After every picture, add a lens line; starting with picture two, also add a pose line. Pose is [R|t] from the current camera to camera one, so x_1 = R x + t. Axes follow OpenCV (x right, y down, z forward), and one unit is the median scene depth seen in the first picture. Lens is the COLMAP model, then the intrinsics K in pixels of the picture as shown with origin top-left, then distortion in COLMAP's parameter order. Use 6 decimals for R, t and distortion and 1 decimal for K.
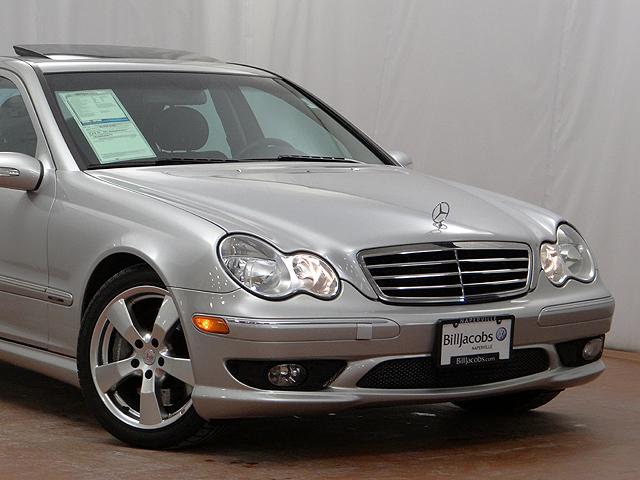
lens RADIAL K [[1818.5, 0, 320.0], [0, 1818.5, 240.0], [0, 0, 1]] dist [0.069614, -0.212900]
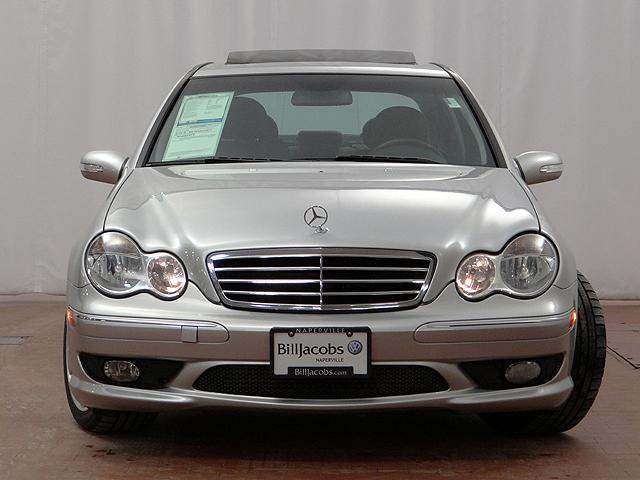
lens RADIAL K [[1563.8, 0, 320.0], [0, 1563.8, 240.0], [0, 0, 1]] dist [0.075814, 0.196865]
pose [[0.819947, 0.038854, -0.571119, 0.548917], [-0.030655, 0.999243, 0.023969, -0.023019], [0.571618, -0.002145, 0.820517, 0.326222]]
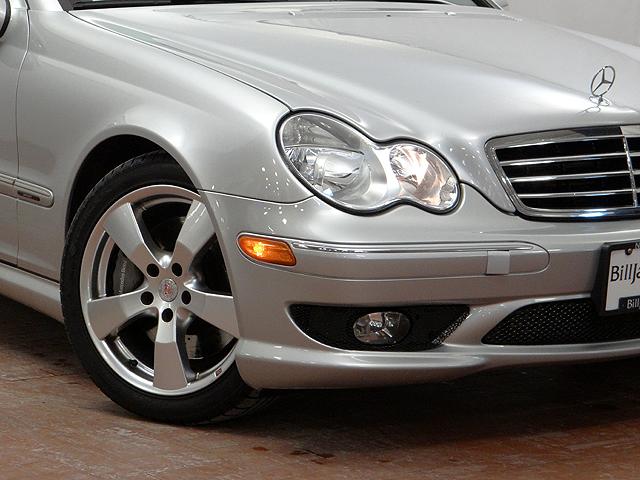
lens RADIAL K [[1818.5, 0, 320.0], [0, 1818.5, 240.0], [0, 0, 1]] dist [0.069614, -0.212900]
pose [[0.999729, 0.011134, 0.020435, -0.052041], [-0.012892, 0.996037, 0.087997, -0.014837], [-0.019375, -0.088236, 0.995911, 0.329572]]
